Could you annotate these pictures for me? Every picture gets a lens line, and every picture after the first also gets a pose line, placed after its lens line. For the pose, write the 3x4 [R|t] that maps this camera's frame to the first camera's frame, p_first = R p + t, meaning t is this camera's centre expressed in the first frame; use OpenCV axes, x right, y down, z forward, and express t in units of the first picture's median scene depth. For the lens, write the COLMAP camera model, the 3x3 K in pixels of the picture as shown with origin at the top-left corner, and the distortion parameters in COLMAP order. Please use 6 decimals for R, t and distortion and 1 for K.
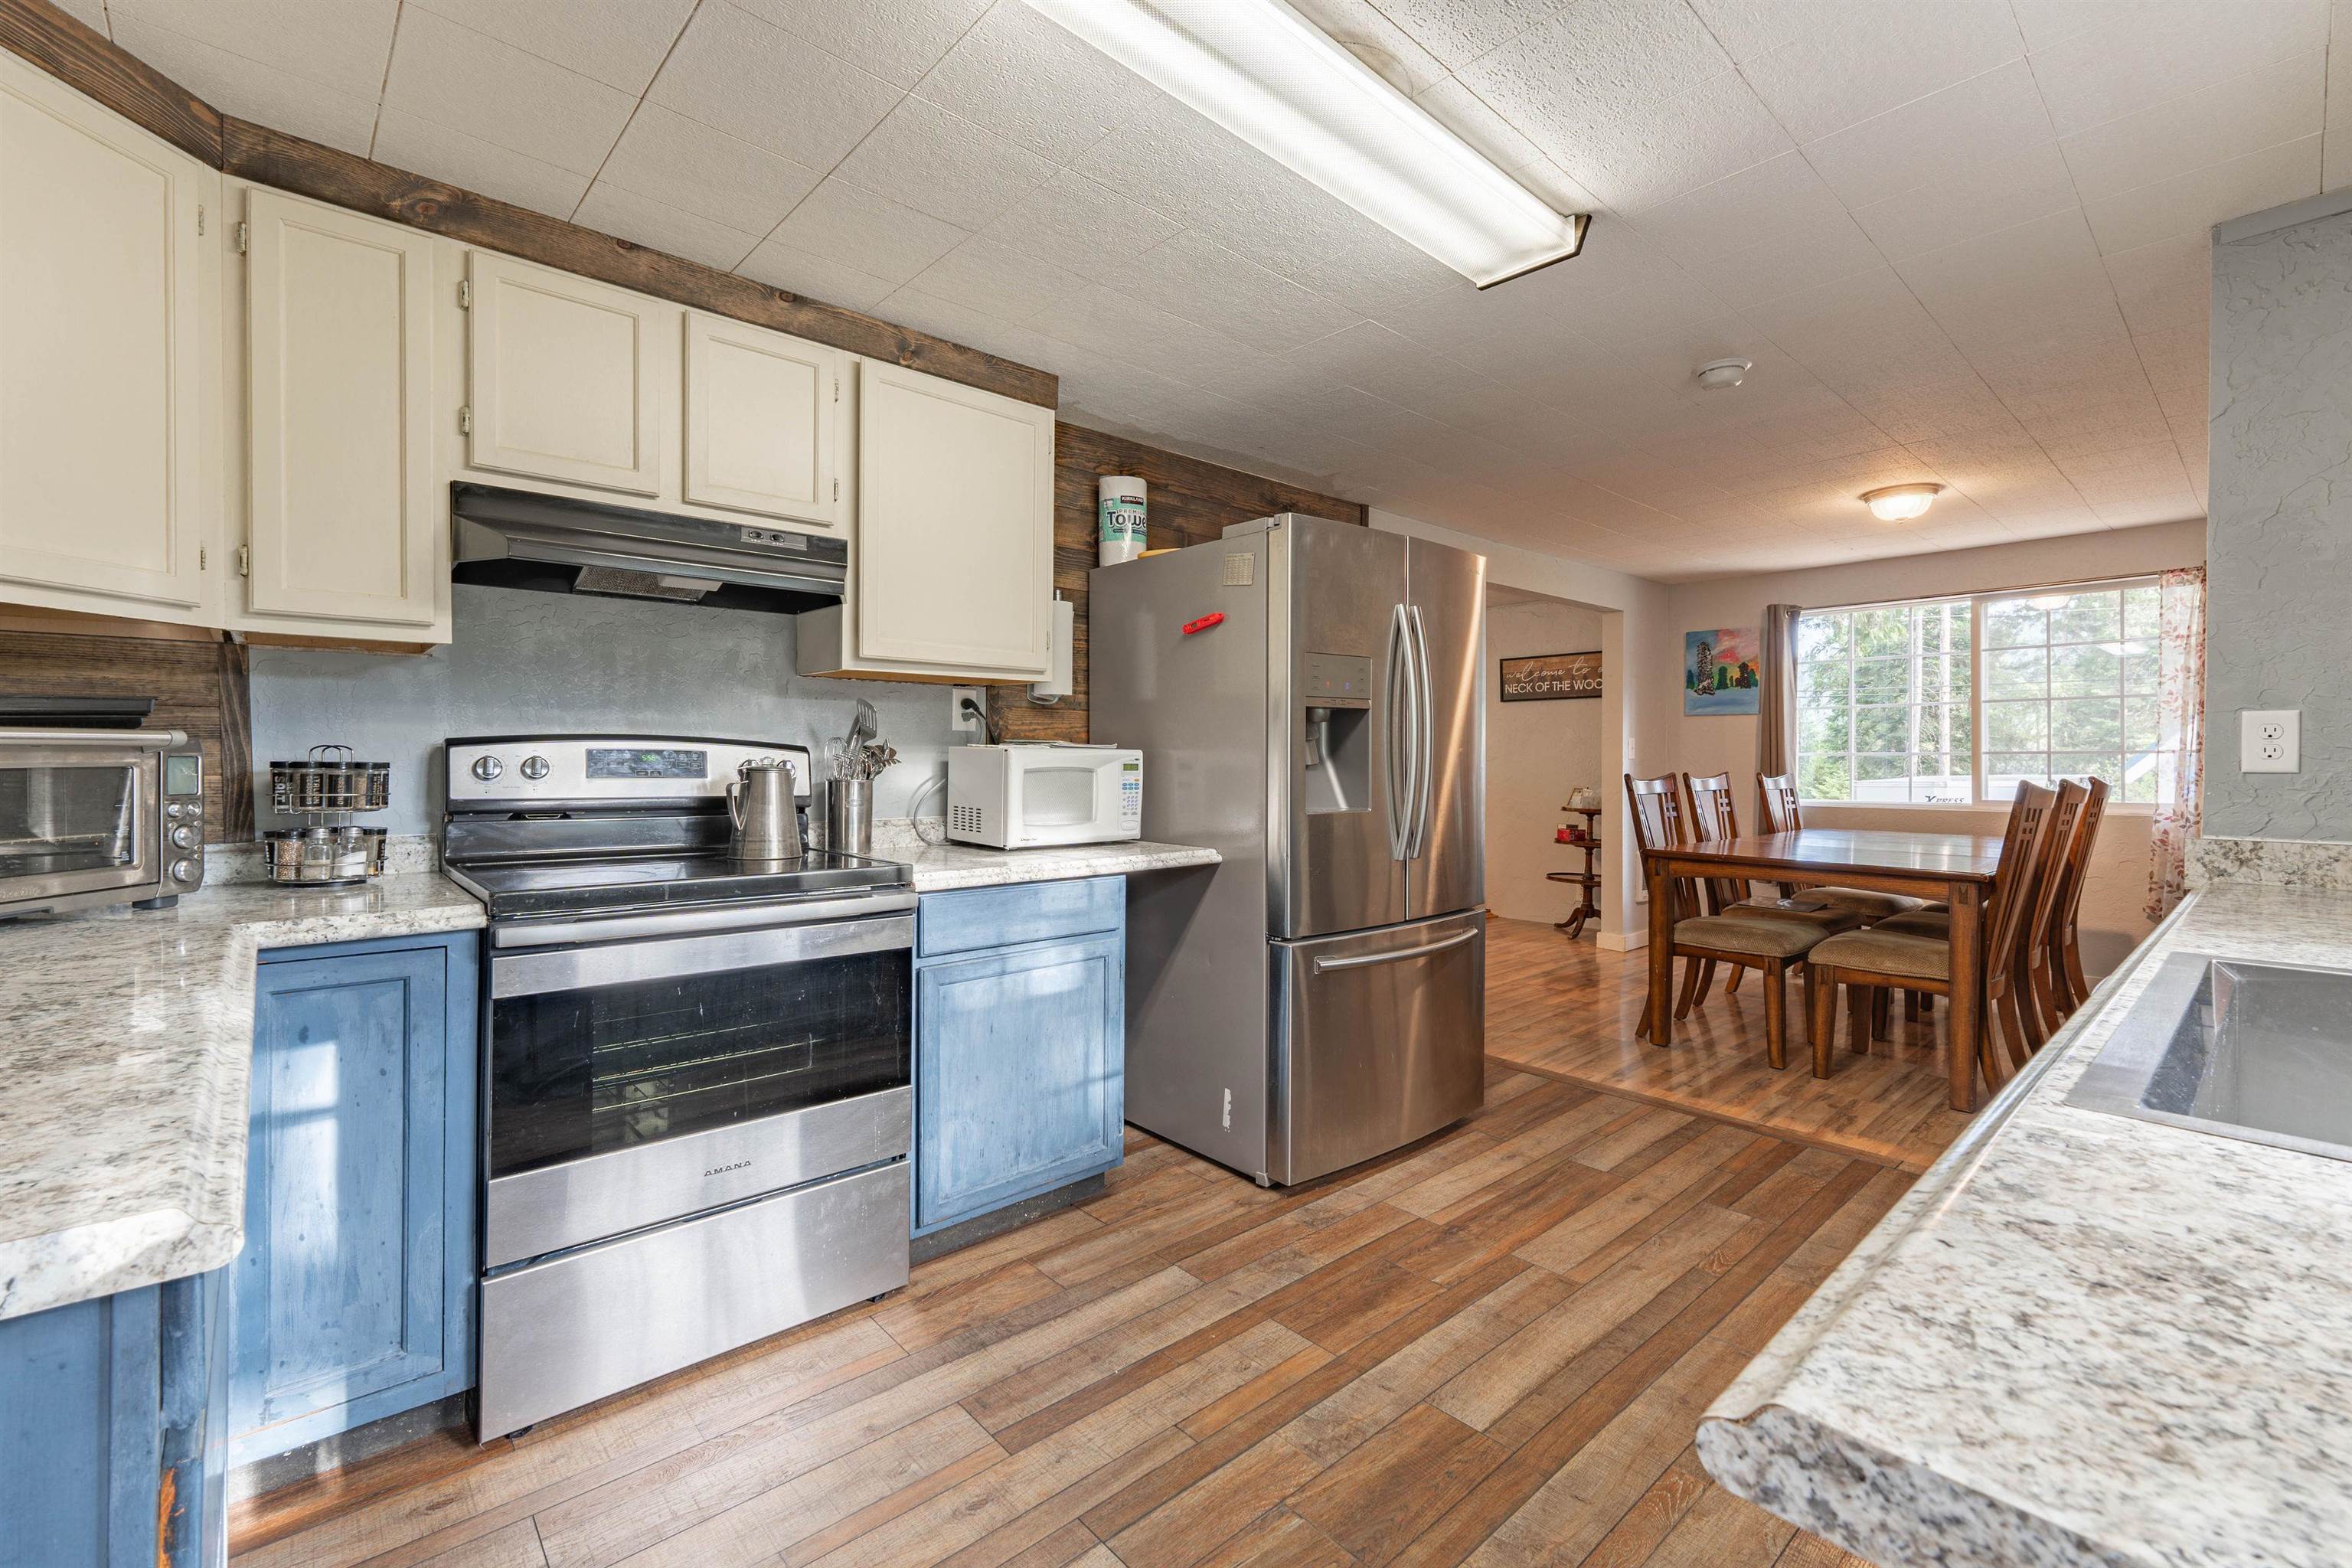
lens RADIAL K [[1020.3, 0, 1174.0], [0, 1020.3, 774.9], [0, 0, 1]] dist [0.000289, 0.001842]
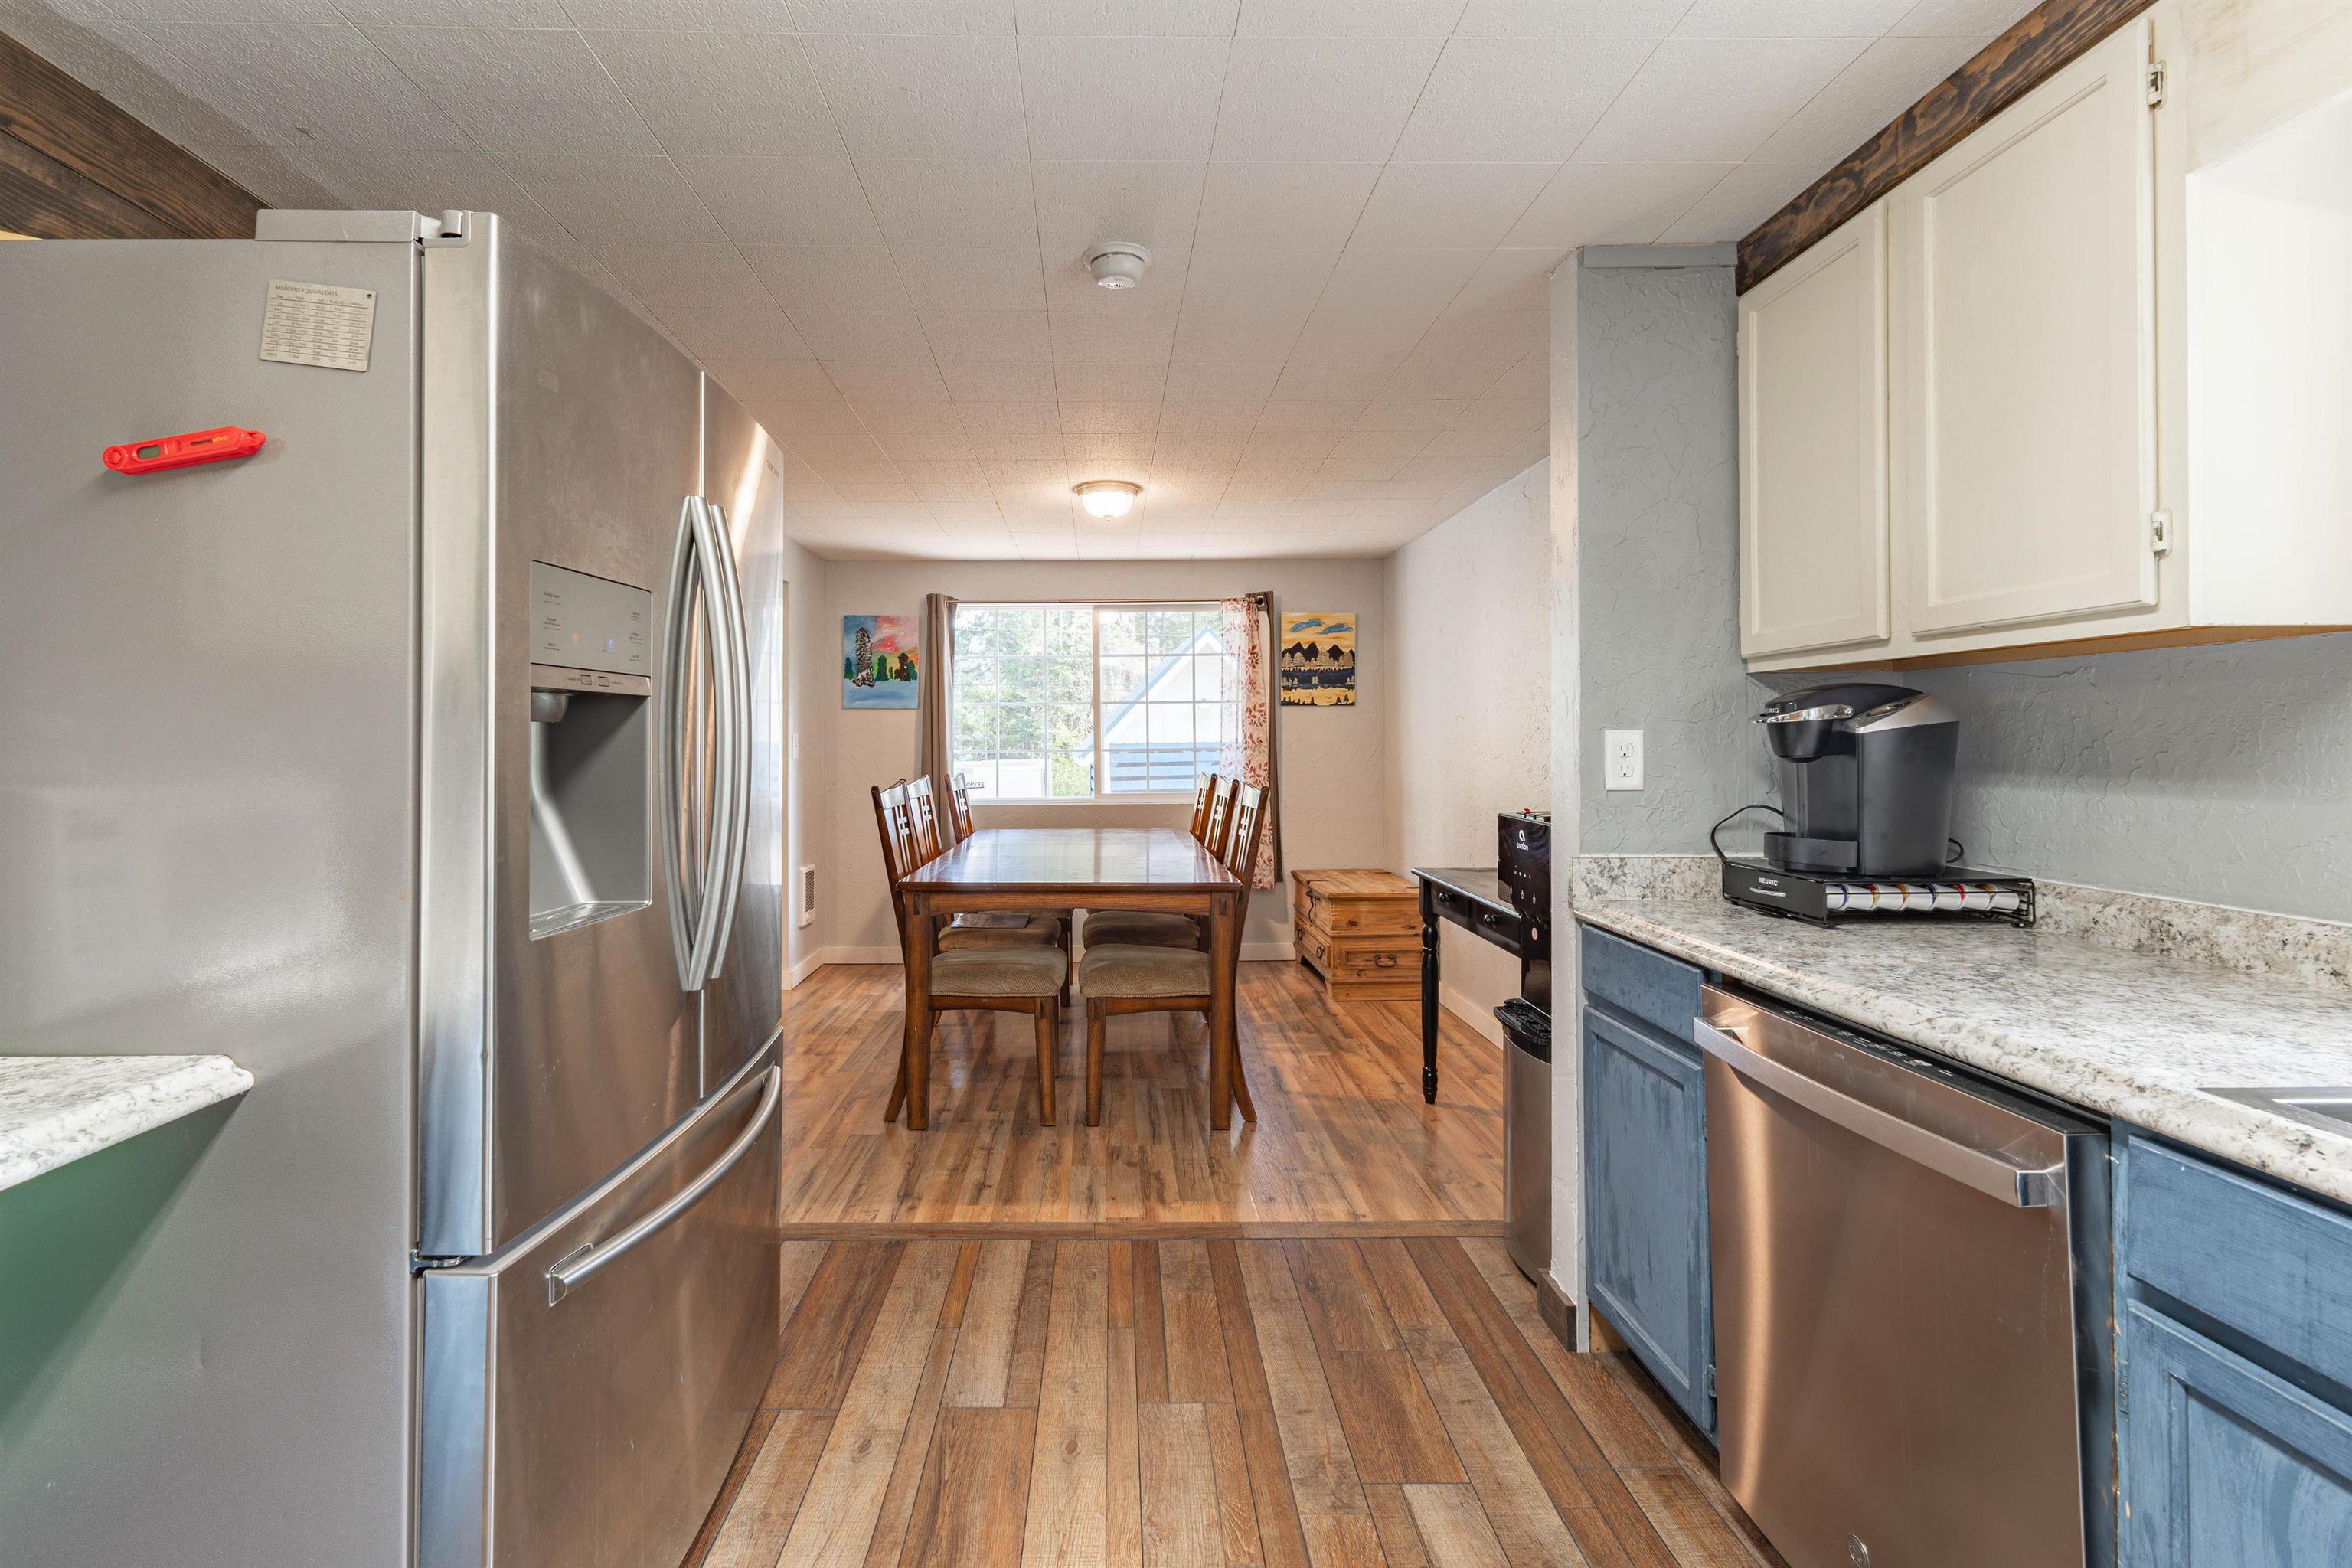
lens RADIAL K [[1020.3, 0, 1114.2], [0, 1020.3, 736.1], [0, 0, 1]] dist [0.000289, 0.001842]
pose [[0.657250, 0.001706, 0.753671, -0.026991], [0.015917, 0.999743, -0.016144, -0.032060], [-0.753504, 0.022606, 0.657054, 0.472526]]
